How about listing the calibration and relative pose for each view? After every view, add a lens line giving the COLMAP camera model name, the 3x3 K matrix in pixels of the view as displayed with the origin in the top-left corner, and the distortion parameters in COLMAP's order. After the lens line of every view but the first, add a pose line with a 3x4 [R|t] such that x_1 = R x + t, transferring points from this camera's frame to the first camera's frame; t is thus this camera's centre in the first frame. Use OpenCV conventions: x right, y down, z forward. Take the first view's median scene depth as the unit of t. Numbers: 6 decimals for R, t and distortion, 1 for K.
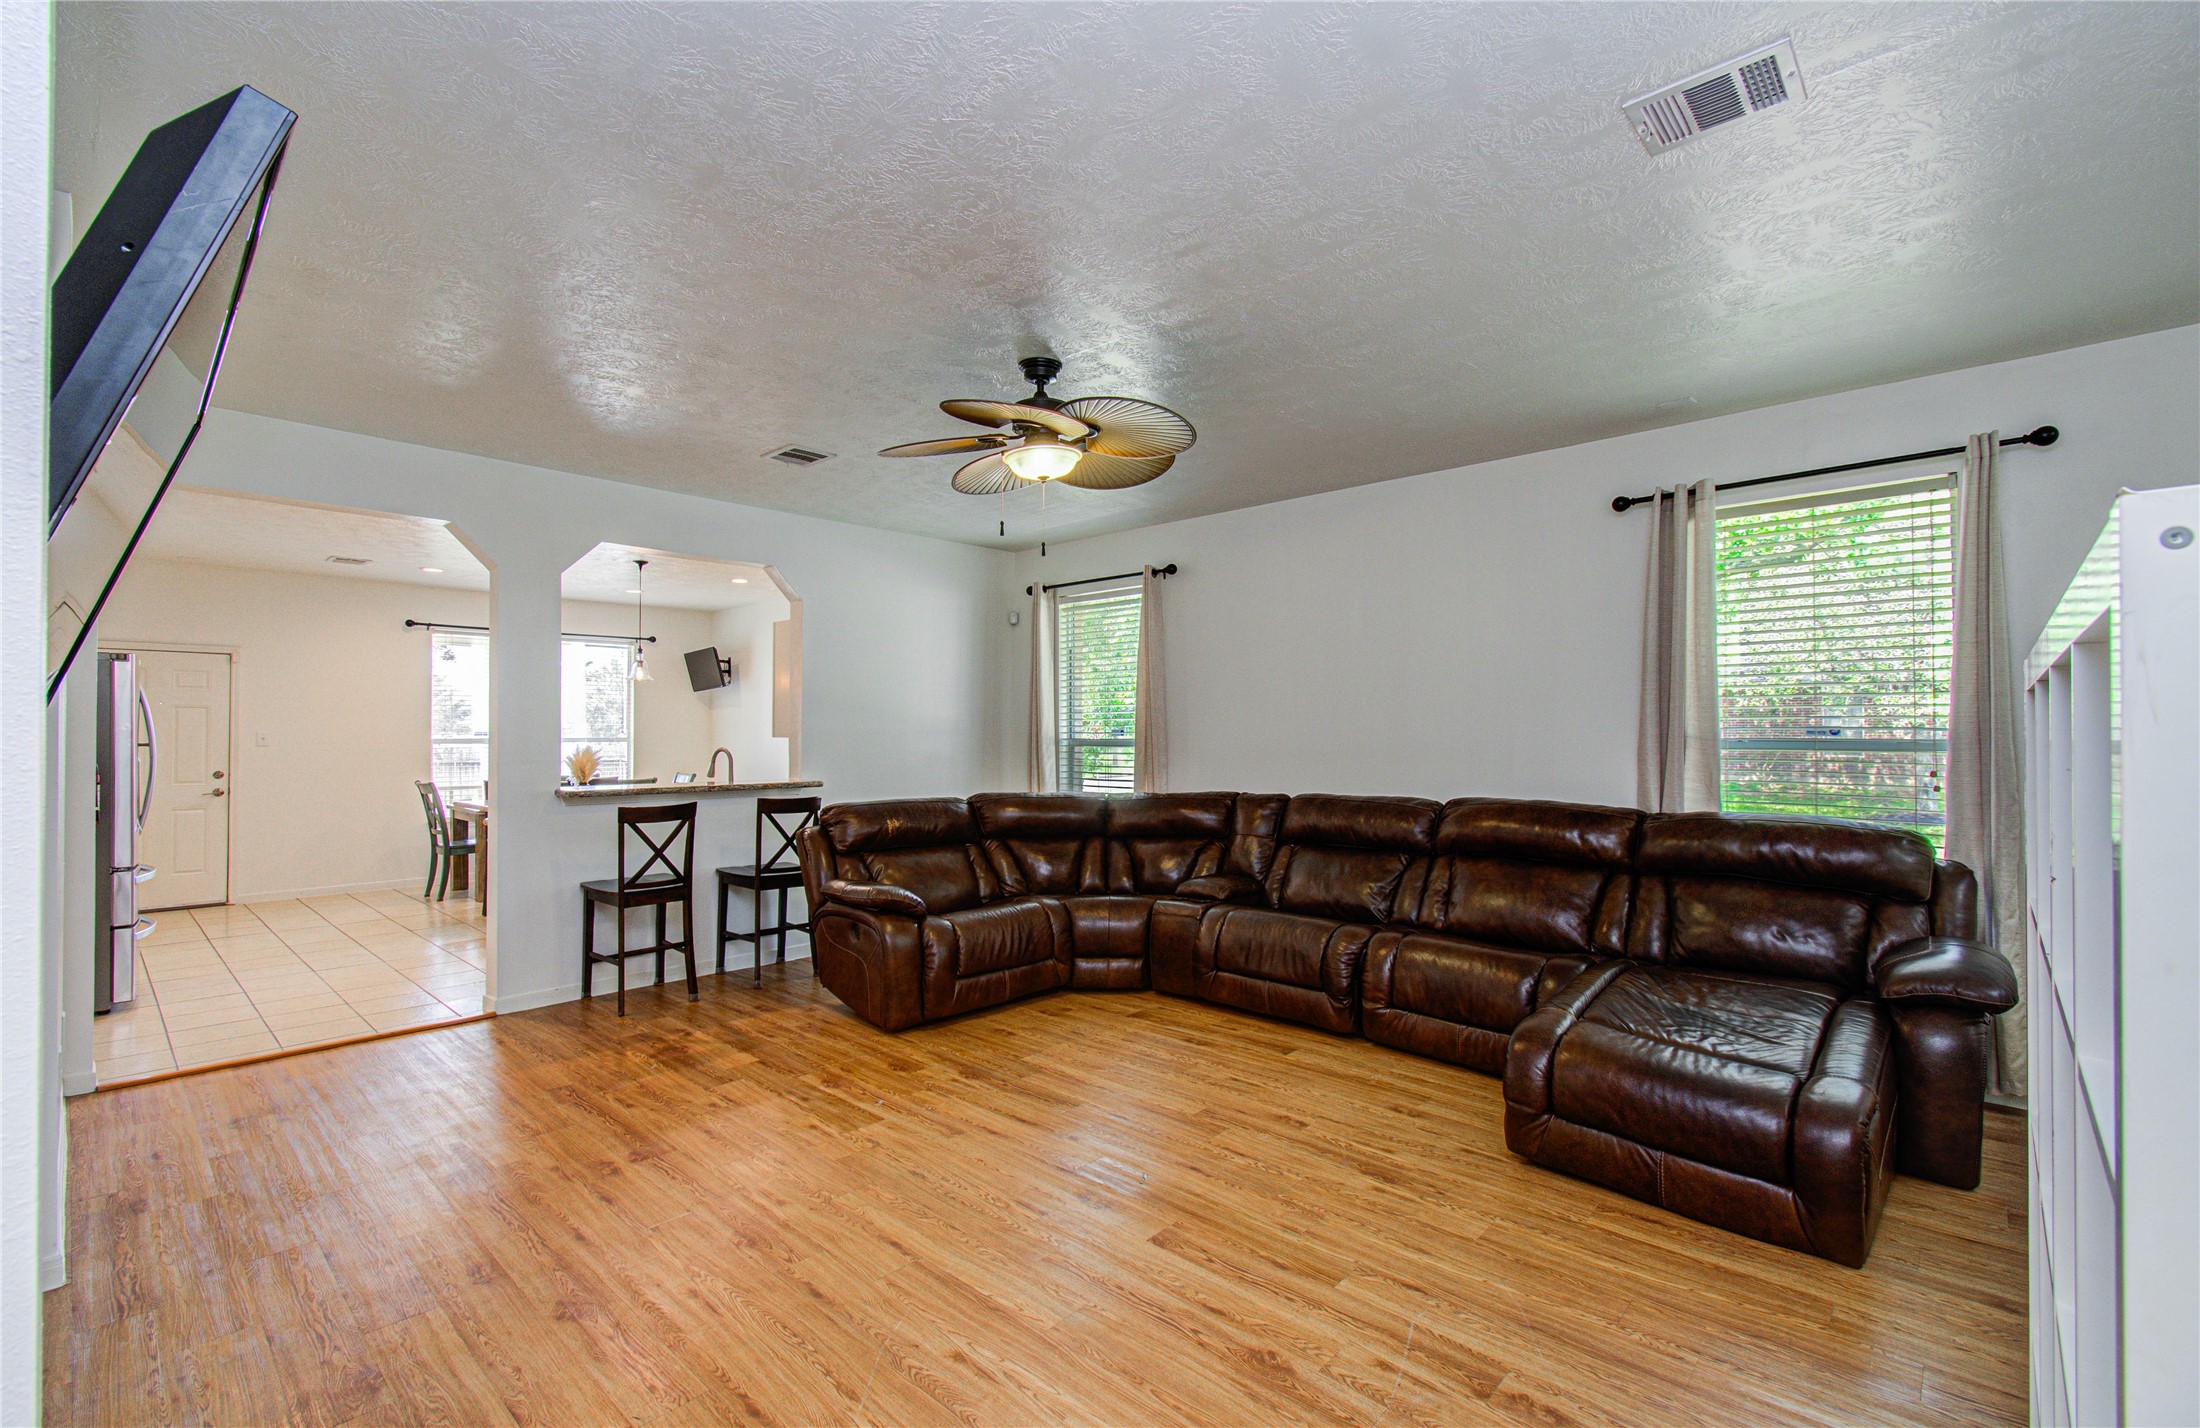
lens RADIAL K [[947.9, 0, 1110.5], [0, 947.9, 716.6], [0, 0, 1]] dist [-0.011150, 0.006838]
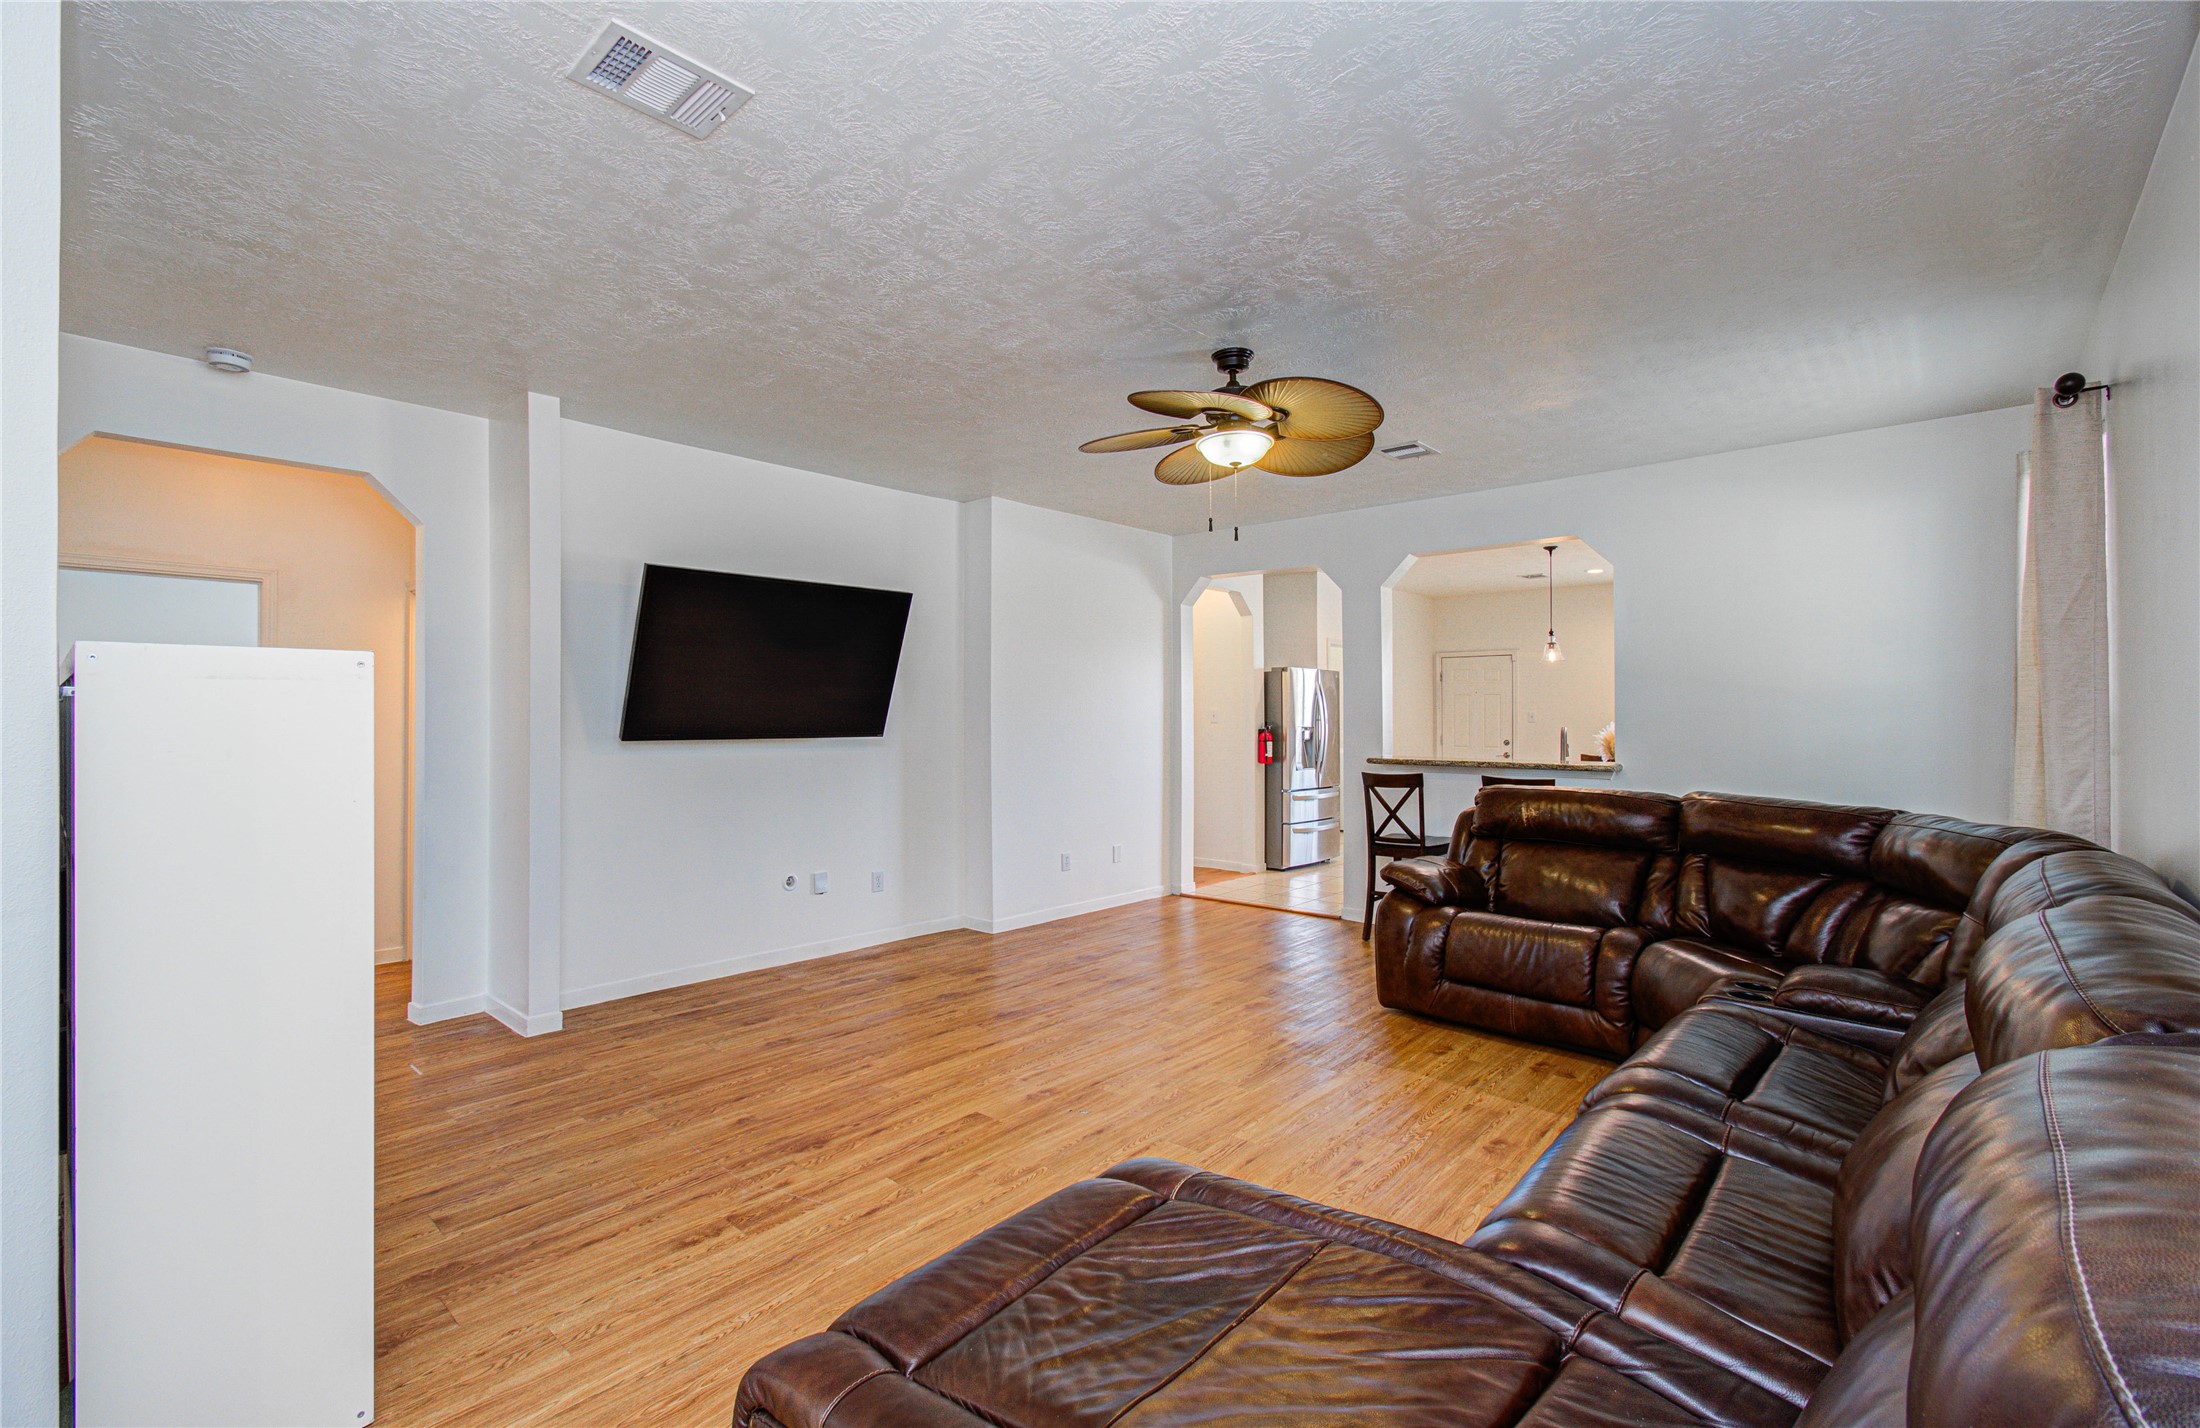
lens RADIAL K [[947.9, 0, 1092.2], [0, 947.9, 712.6], [0, 0, 1]] dist [-0.011150, 0.006838]
pose [[0.006263, -0.003301, -0.999975, 0.881461], [0.023739, 0.999713, -0.003151, 0.015842], [0.999699, -0.023719, 0.006340, 0.776452]]
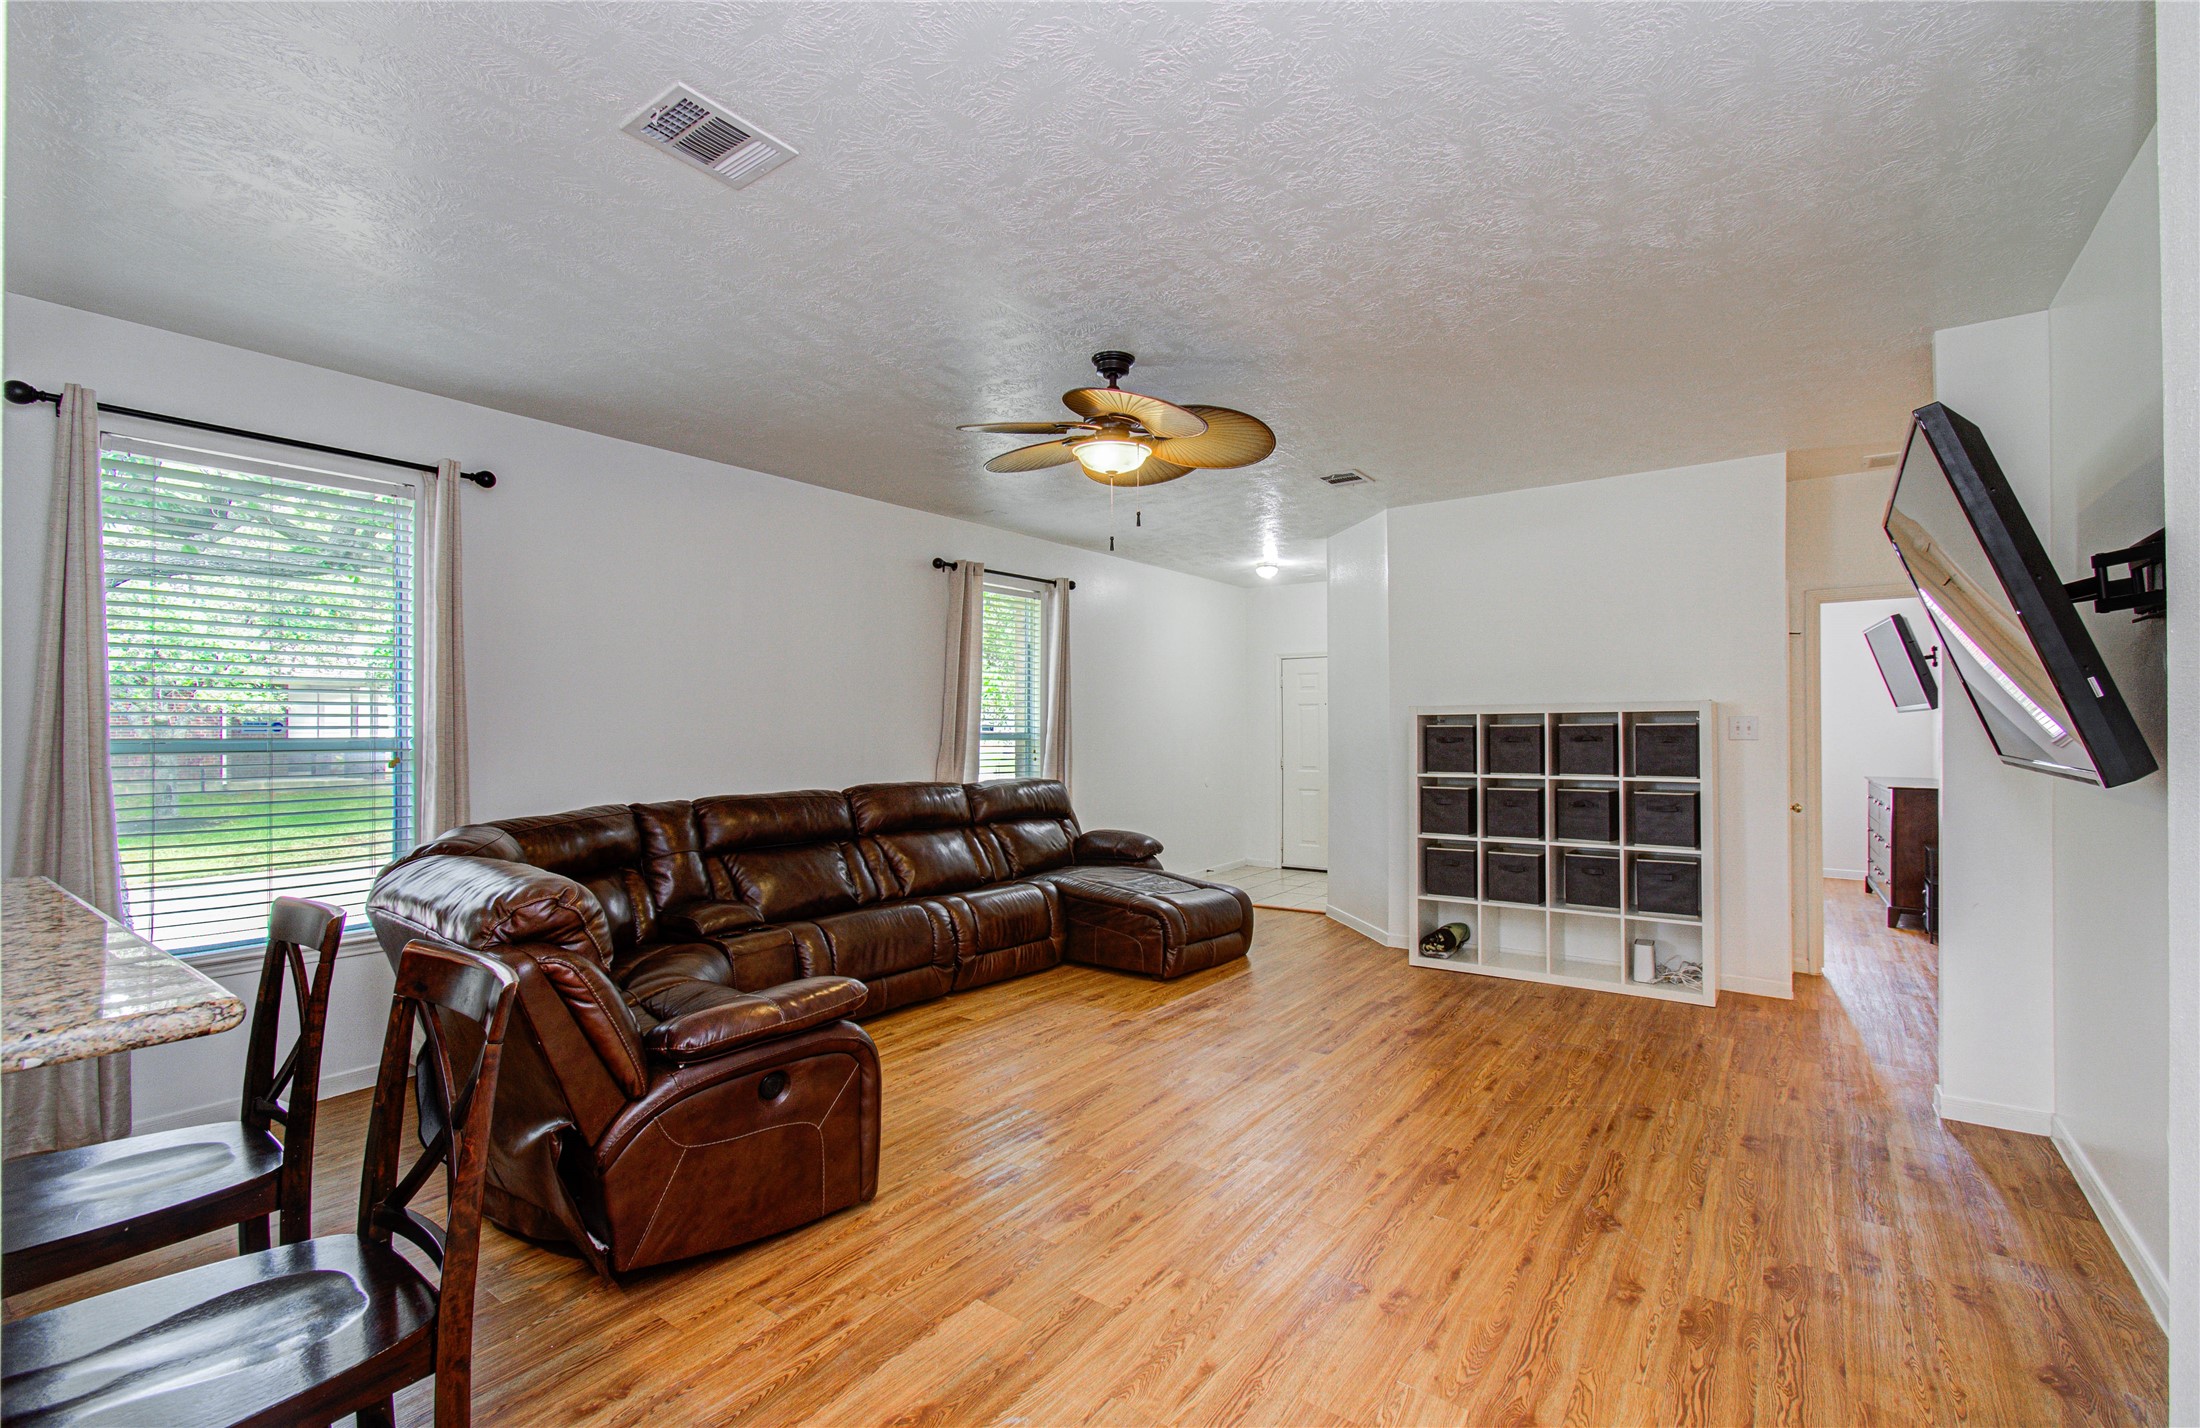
lens RADIAL K [[947.9, 0, 1104.3], [0, 947.9, 723.4], [0, 0, 1]] dist [-0.011150, 0.006838]
pose [[-0.111713, 0.010062, 0.993690, -0.985303], [-0.022190, 0.999674, -0.012617, 0.024979], [-0.993493, -0.023460, -0.111453, 1.038097]]
